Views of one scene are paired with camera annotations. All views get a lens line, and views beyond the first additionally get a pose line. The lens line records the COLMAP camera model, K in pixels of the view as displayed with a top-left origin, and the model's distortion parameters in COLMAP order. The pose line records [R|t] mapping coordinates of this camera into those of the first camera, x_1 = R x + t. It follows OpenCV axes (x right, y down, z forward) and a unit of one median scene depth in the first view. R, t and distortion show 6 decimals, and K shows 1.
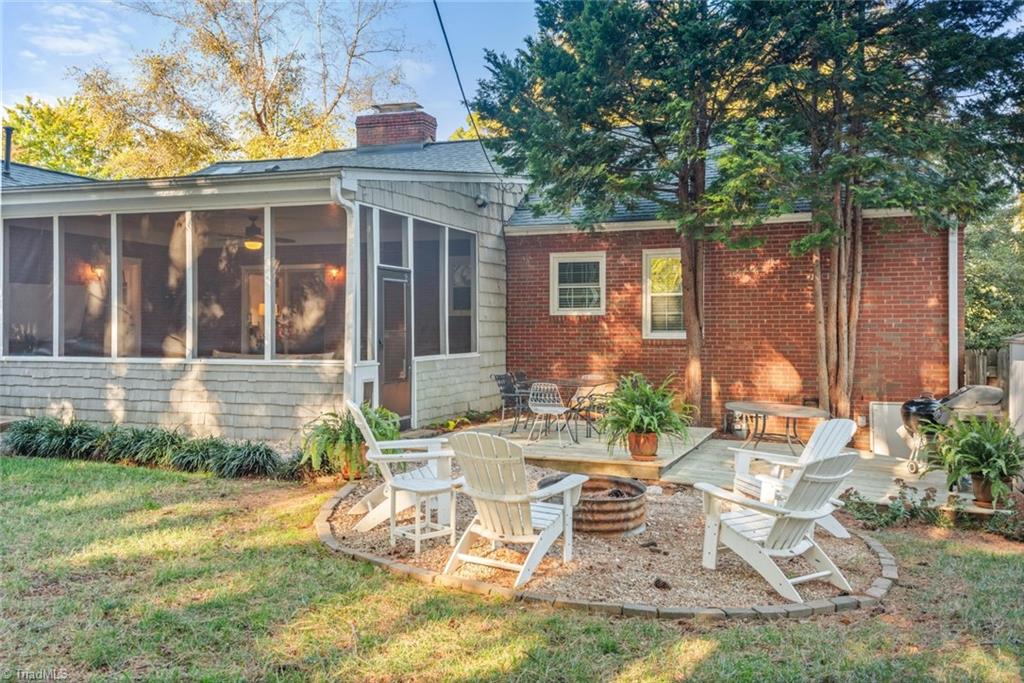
lens RADIAL K [[883.7, 0, 508.8], [0, 883.7, 328.8], [0, 0, 1]] dist [0.183165, -0.001018]
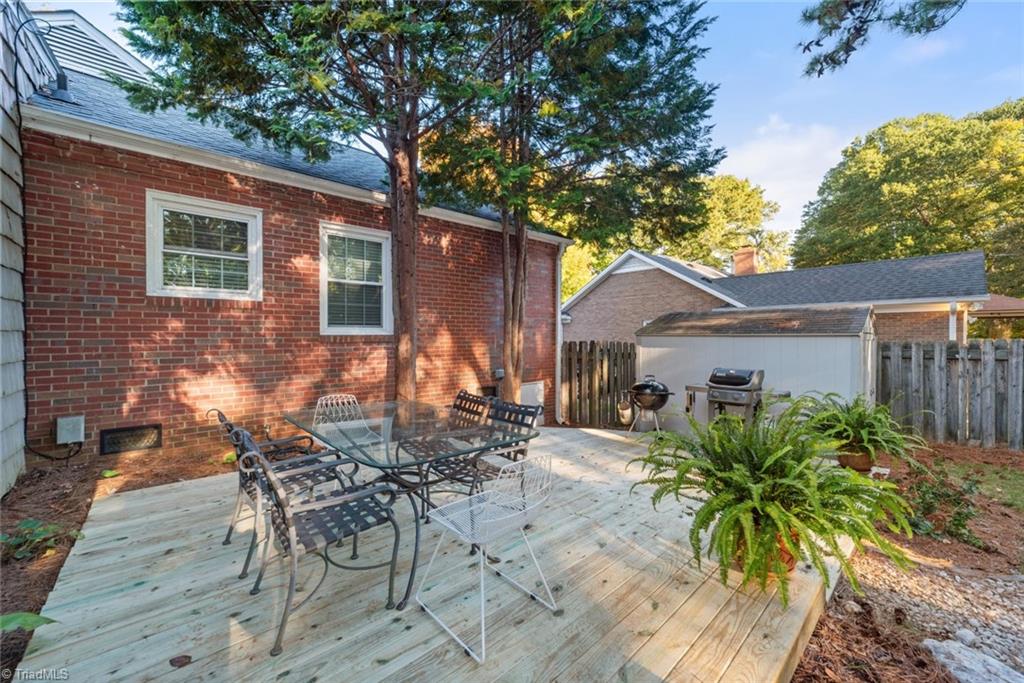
lens RADIAL K [[399.9, 0, 512.0], [0, 399.9, 341.5], [0, 0, 1]] dist [0.000190, 0.000119]
pose [[0.436682, -0.014361, 0.899501, -0.102072], [-0.000012, 0.999872, 0.015969, 0.012652], [-0.899616, -0.006984, 0.436626, 0.786796]]
